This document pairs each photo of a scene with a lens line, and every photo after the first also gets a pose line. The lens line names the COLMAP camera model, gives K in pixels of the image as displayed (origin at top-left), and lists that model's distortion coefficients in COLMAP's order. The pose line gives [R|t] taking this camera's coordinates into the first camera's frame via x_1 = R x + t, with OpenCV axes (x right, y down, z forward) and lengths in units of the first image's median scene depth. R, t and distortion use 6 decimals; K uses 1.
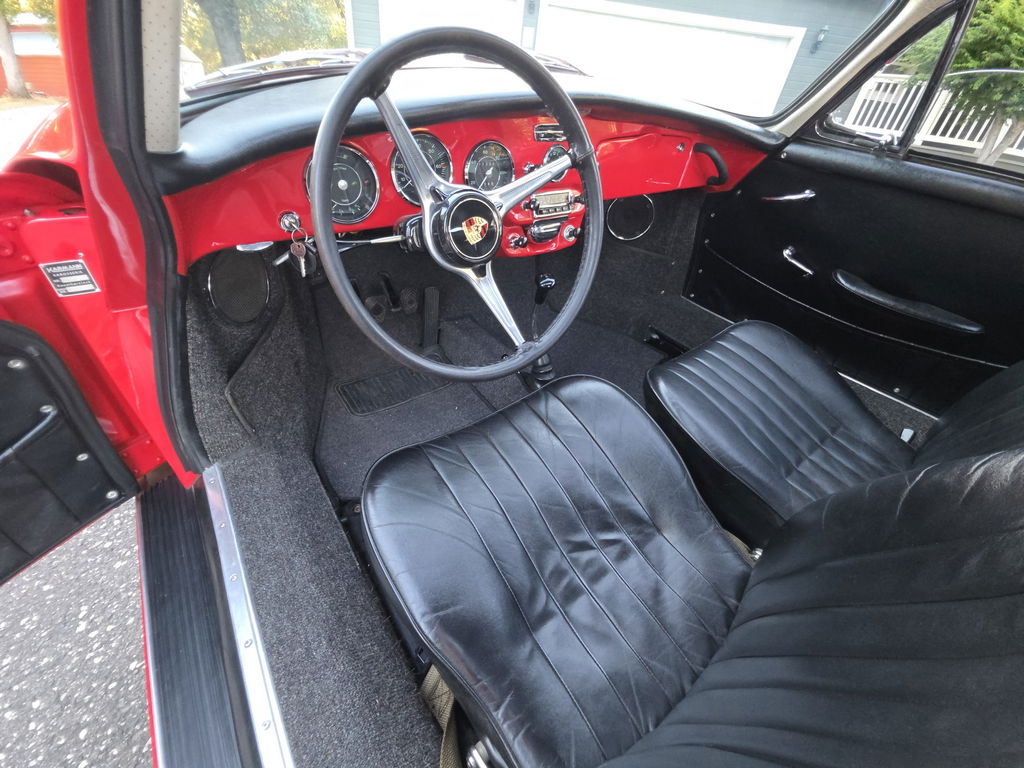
lens RADIAL K [[408.8, 0, 514.1], [0, 408.8, 385.8], [0, 0, 1]] dist [0.002046, -0.005628]
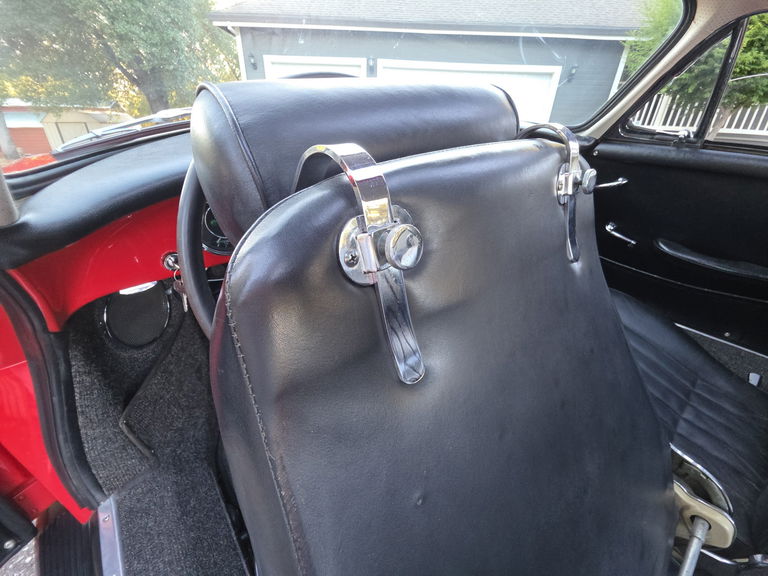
lens RADIAL K [[306.6, 0, 385.6], [0, 306.6, 286.7], [0, 0, 1]] dist [0.002046, -0.005628]
pose [[0.995179, -0.096473, 0.017681, -0.028292], [0.097976, 0.986140, -0.133899, -0.127638], [-0.004518, 0.134986, 0.990837, 0.170830]]
